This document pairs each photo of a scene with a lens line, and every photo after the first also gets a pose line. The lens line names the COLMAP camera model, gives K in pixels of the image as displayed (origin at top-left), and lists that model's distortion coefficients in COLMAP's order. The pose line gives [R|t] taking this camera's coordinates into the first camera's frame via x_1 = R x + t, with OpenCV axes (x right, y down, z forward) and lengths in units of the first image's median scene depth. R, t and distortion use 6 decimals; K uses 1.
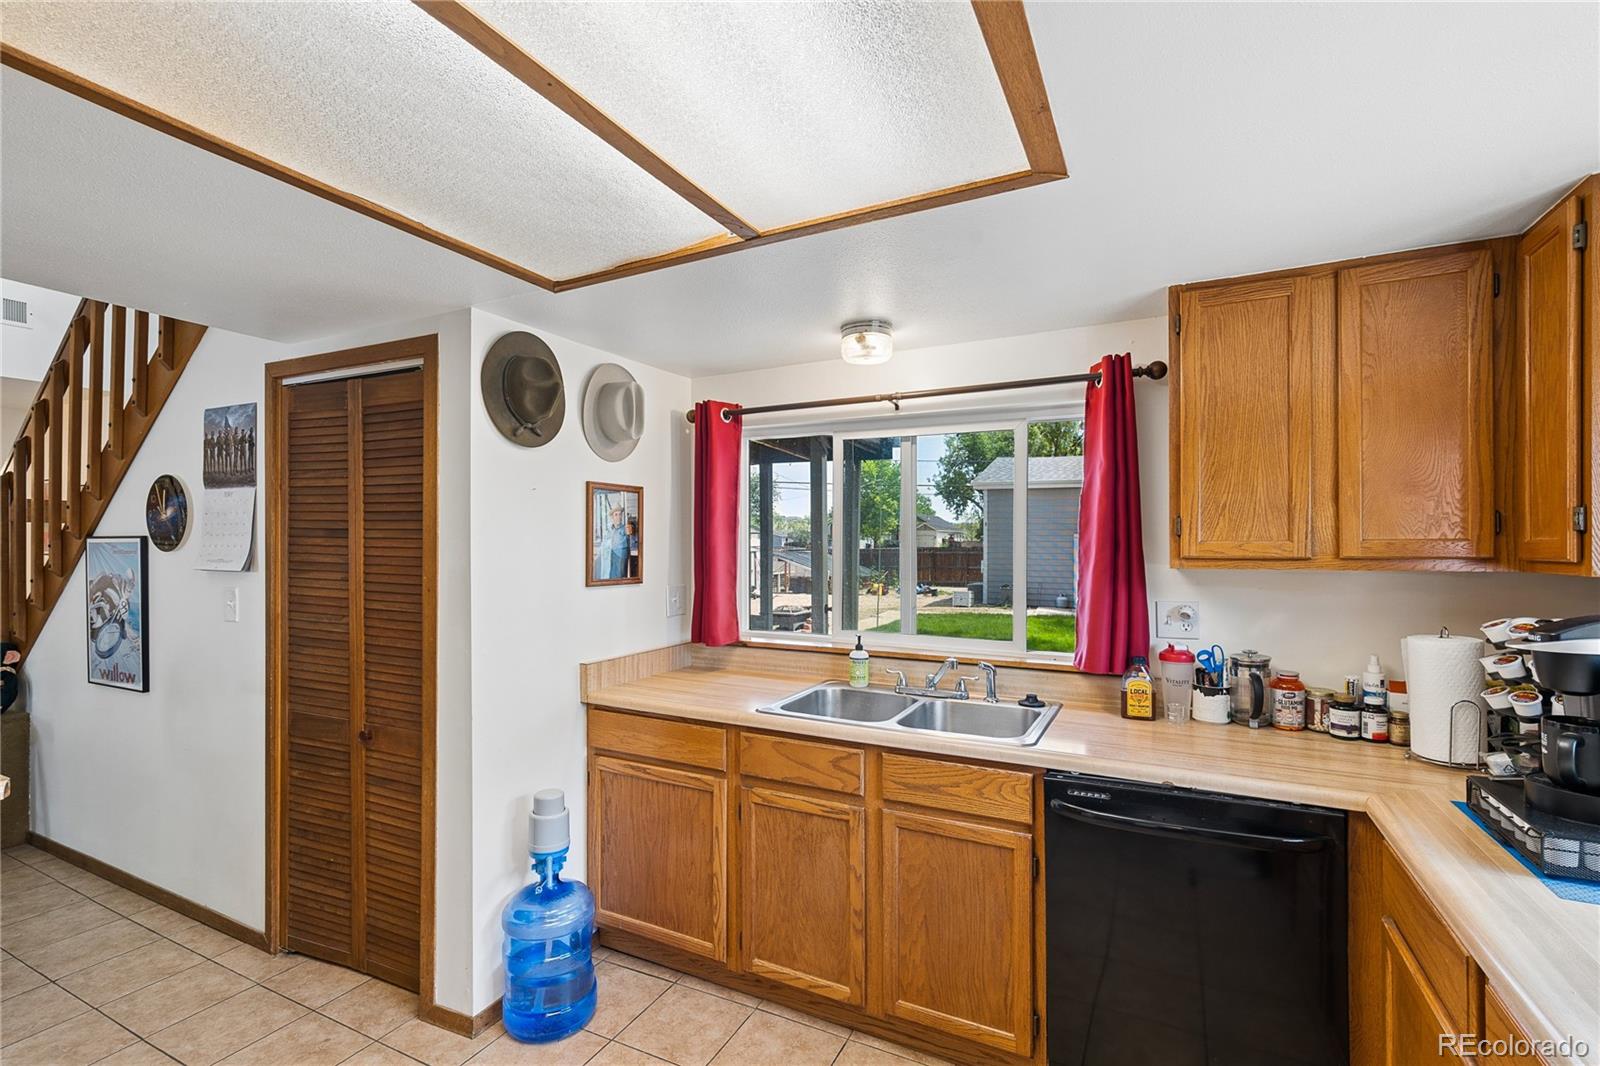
lens RADIAL K [[740.0, 0, 789.8], [0, 740.0, 544.8], [0, 0, 1]] dist [-0.004369, 0.002701]
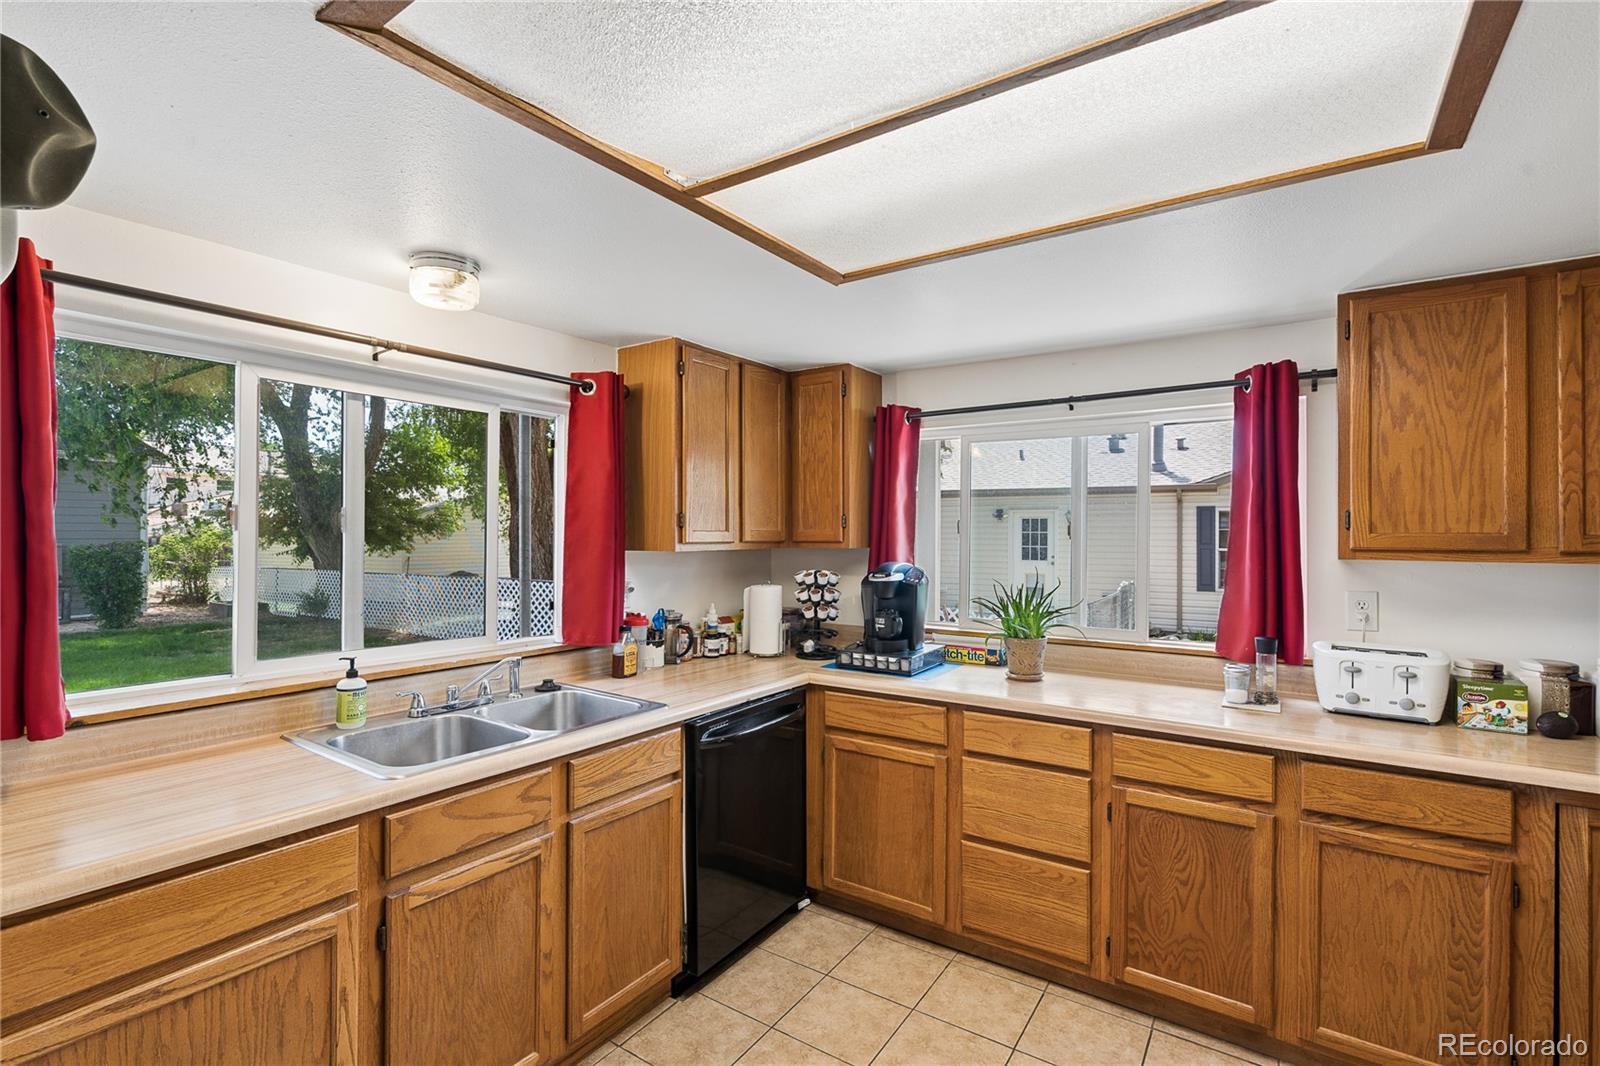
lens RADIAL K [[740.0, 0, 791.3], [0, 740.0, 534.7], [0, 0, 1]] dist [-0.004369, 0.002701]
pose [[0.120613, -0.001107, 0.992699, -0.662354], [0.001196, 0.999999, 0.000970, 0.000934], [-0.992699, 0.001070, 0.120614, 0.546497]]
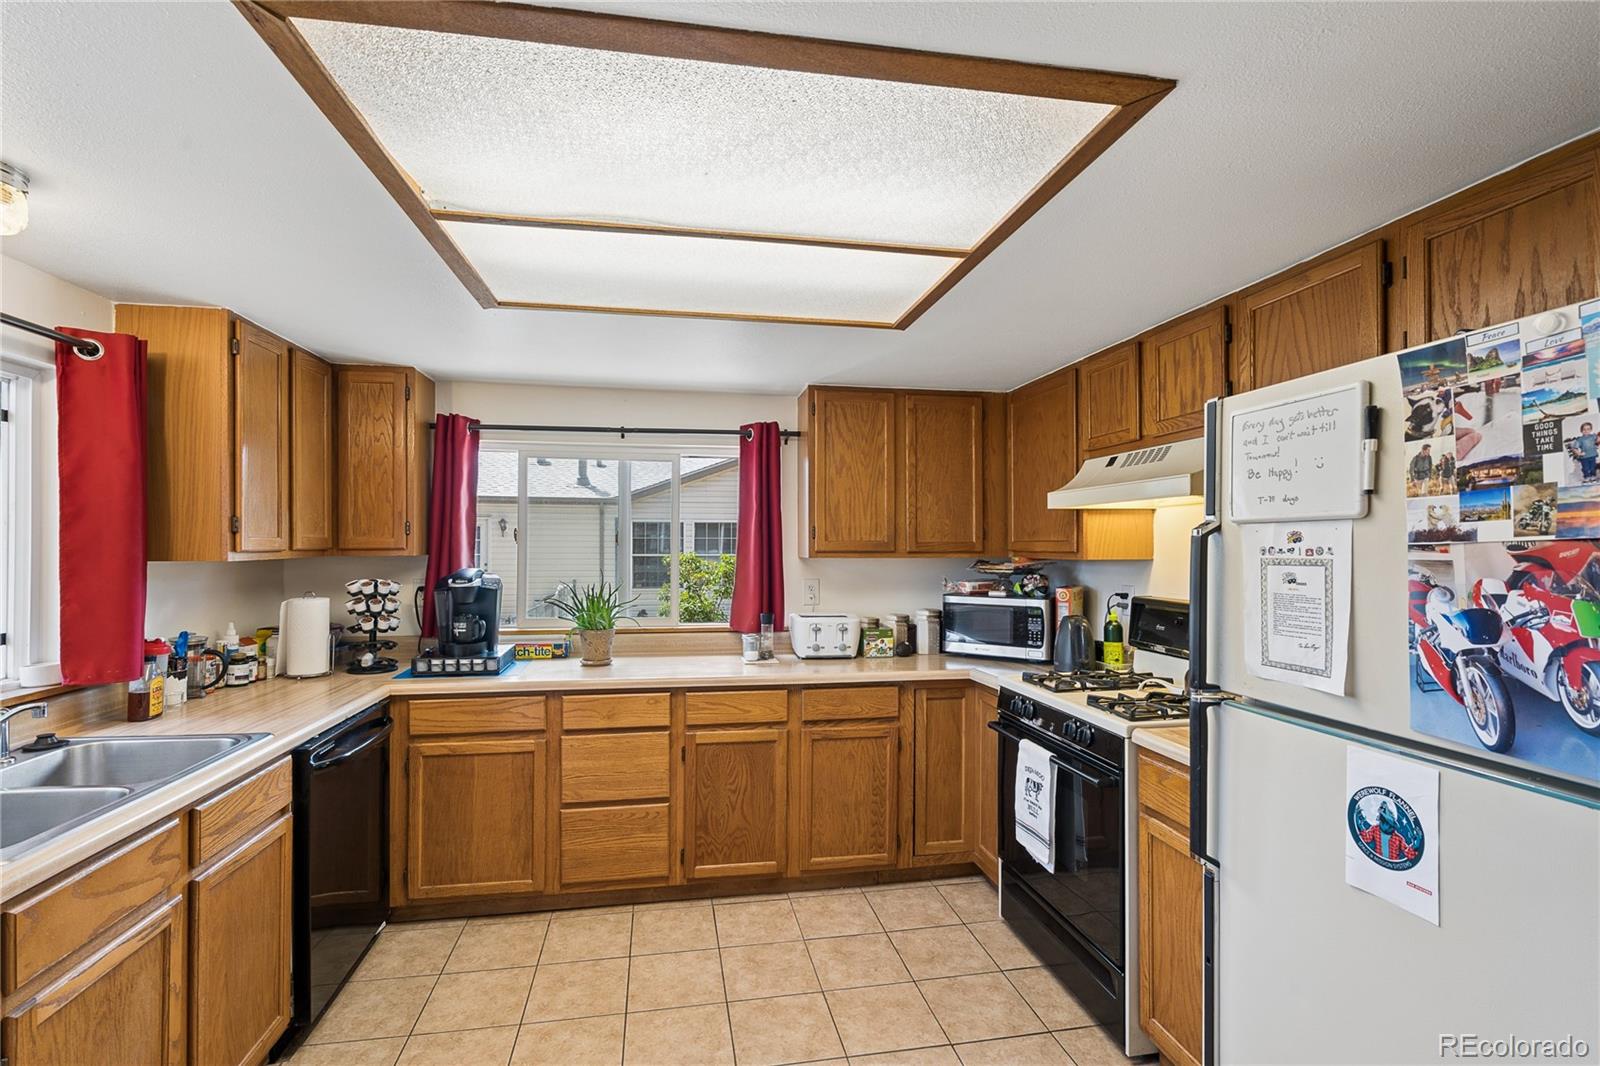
lens RADIAL K [[740.0, 0, 792.4], [0, 740.0, 544.9], [0, 0, 1]] dist [-0.004369, 0.002701]
pose [[-0.606986, -0.003676, 0.794704, -0.768082], [-0.000049, 0.999989, 0.004589, 0.001938], [-0.794713, 0.002747, -0.606979, 0.859475]]
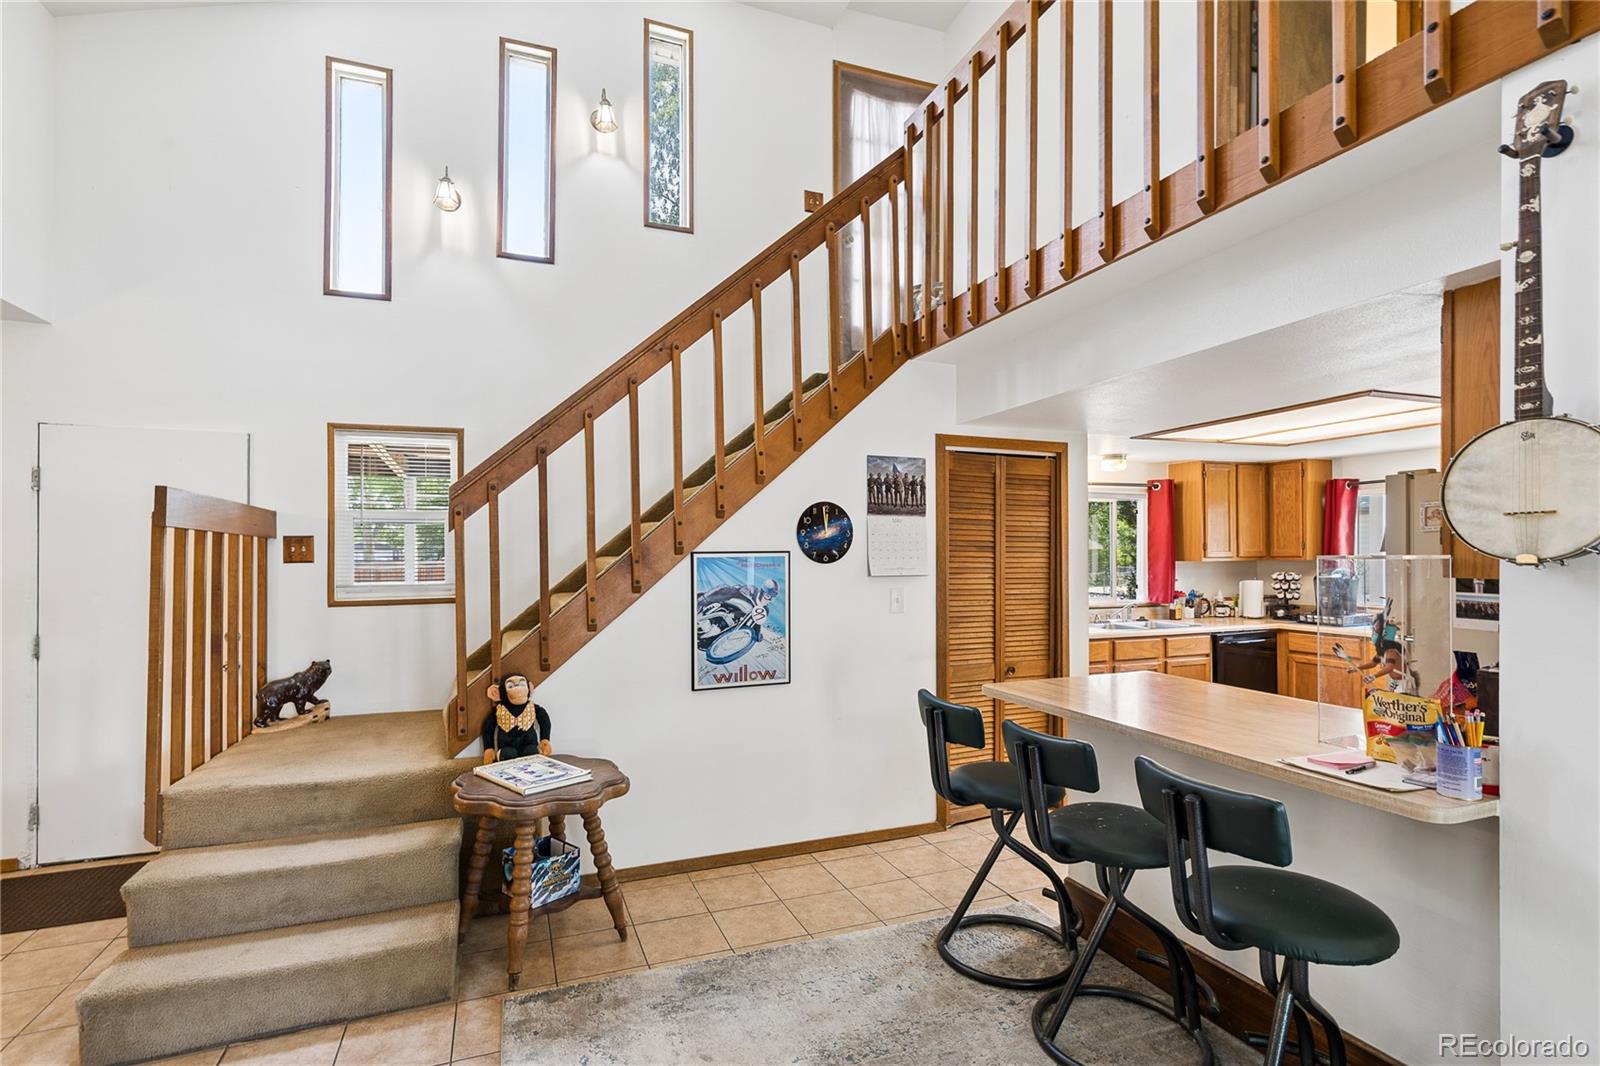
lens RADIAL K [[740.0, 0, 785.2], [0, 740.0, 553.4], [0, 0, 1]] dist [-0.004369, 0.002701]
pose [[0.663384, -0.005132, 0.748262, -2.256748], [0.010141, 0.999946, -0.002133, -0.007354], [-0.748211, 0.009004, 0.663400, 0.279150]]
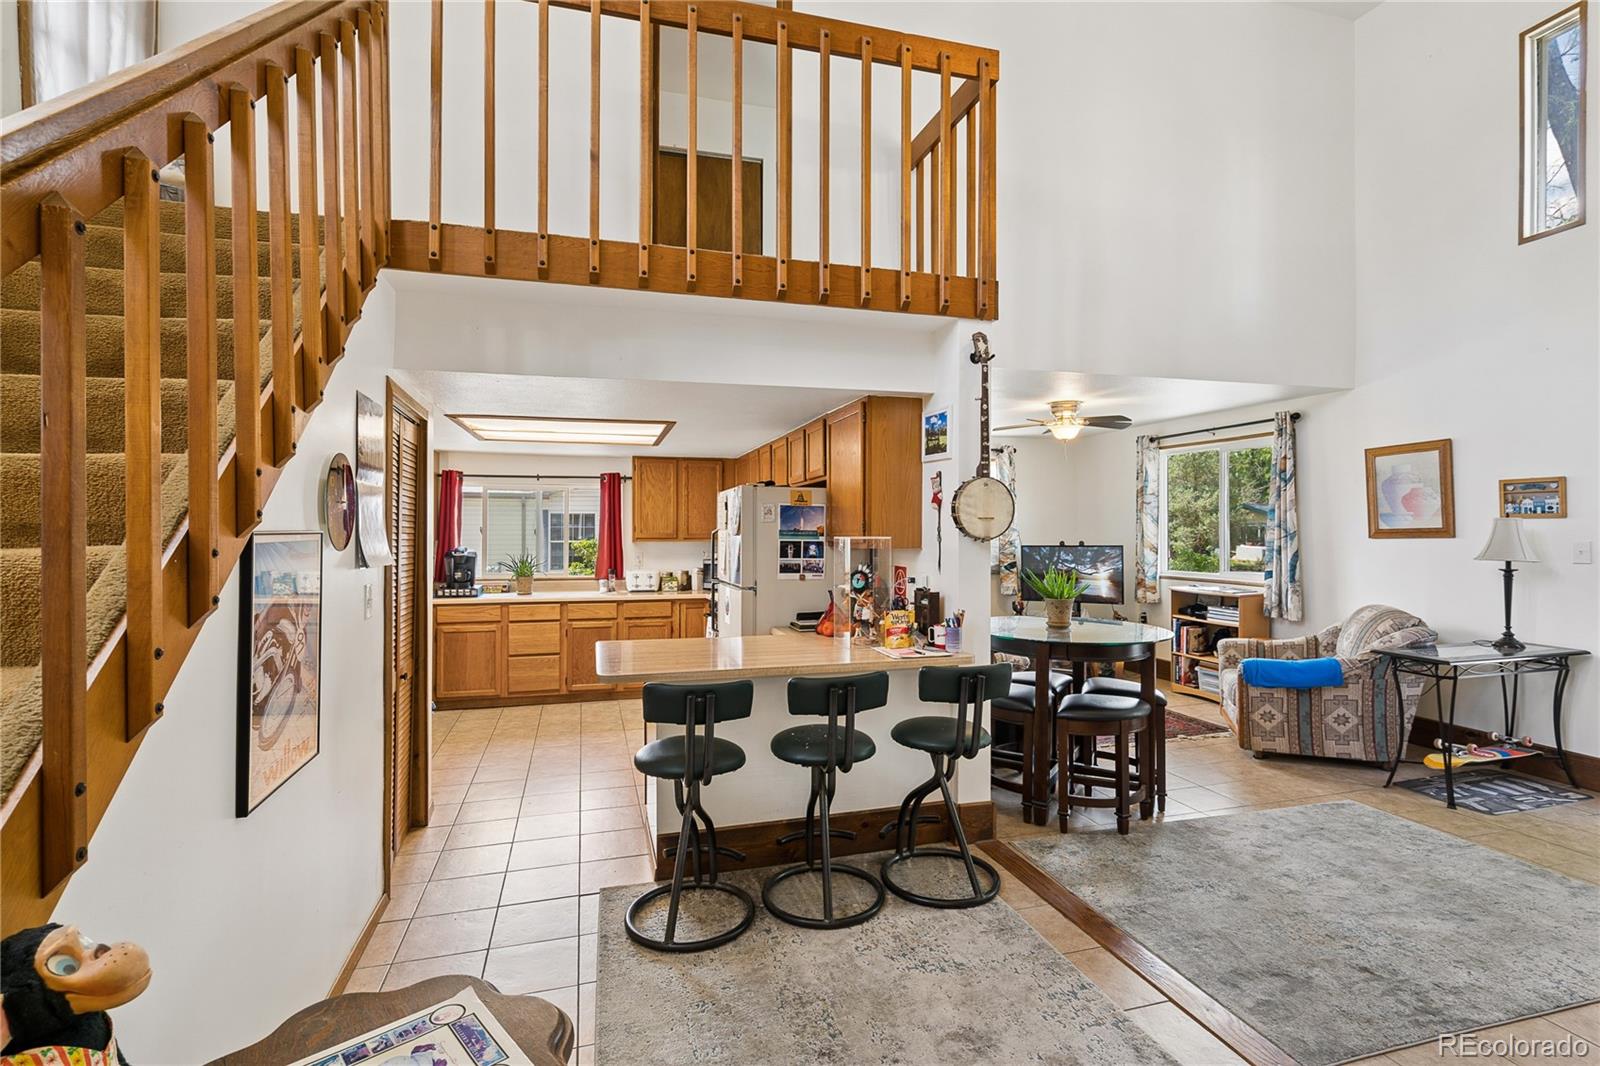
lens RADIAL K [[740.0, 0, 796.0], [0, 740.0, 528.0], [0, 0, 1]] dist [-0.004369, 0.002701]
pose [[-0.685408, 0.000744, 0.728159, -2.166822], [0.001306, 0.999999, 0.000208, -0.018051], [-0.728158, 0.001094, -0.685409, 1.472036]]
